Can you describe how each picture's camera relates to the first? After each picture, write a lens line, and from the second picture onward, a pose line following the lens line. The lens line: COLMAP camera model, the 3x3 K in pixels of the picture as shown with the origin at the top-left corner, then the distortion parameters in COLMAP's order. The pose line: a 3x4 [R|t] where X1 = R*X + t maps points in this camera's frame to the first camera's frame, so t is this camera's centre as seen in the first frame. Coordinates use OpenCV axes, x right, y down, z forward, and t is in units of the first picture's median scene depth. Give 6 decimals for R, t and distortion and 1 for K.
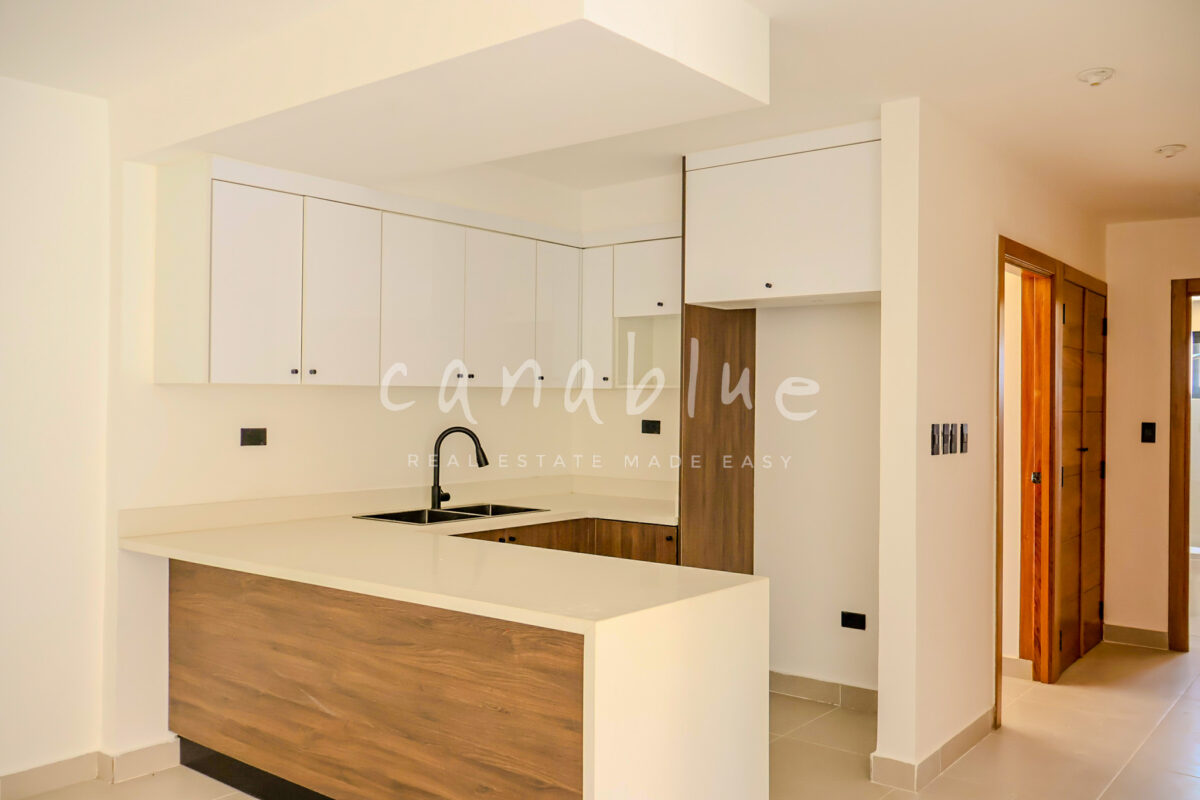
lens RADIAL K [[1014.5, 0, 600.0], [0, 1014.5, 400.0], [0, 0, 1]] dist [-0.002095, 0.010899]
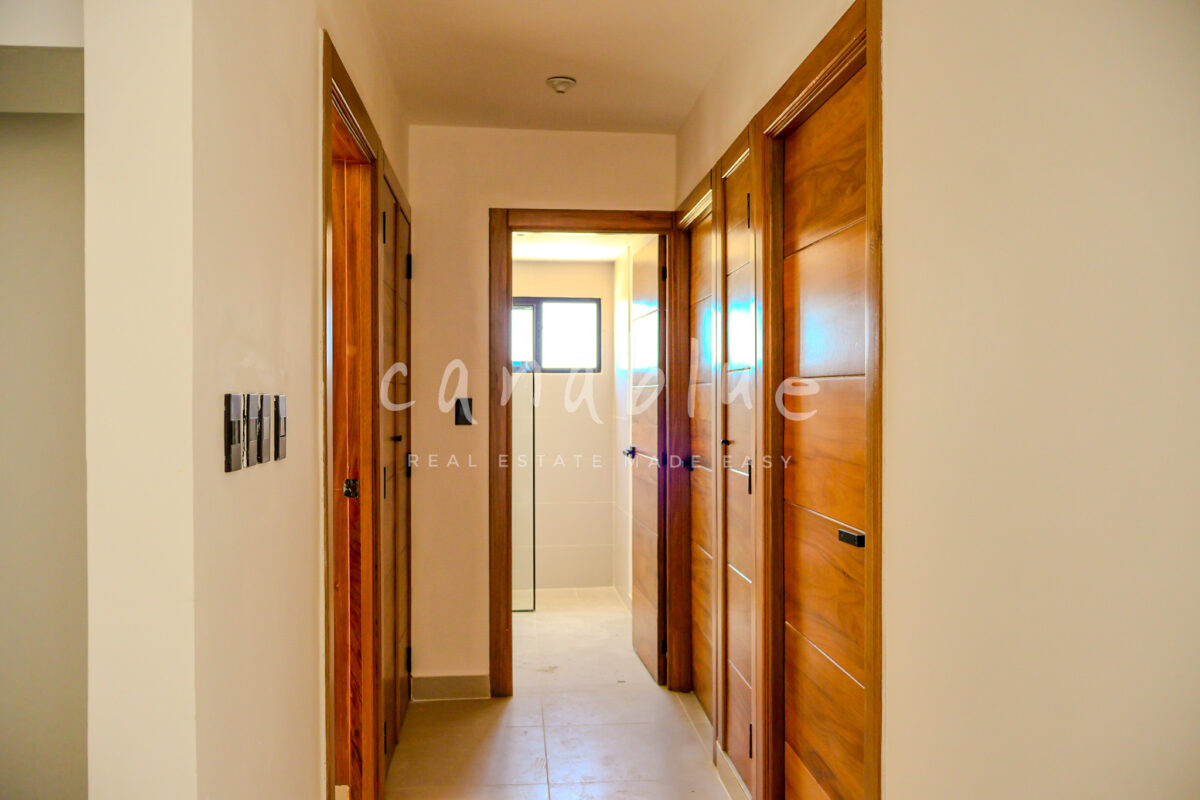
lens RADIAL K [[1014.5, 0, 600.0], [0, 1014.5, 400.0], [0, 0, 1]] dist [-0.002095, 0.010899]
pose [[0.728482, -0.014865, 0.684904, 0.101811], [0.007159, 0.999875, 0.014087, 0.013467], [-0.685028, -0.005359, 0.728497, 0.383218]]
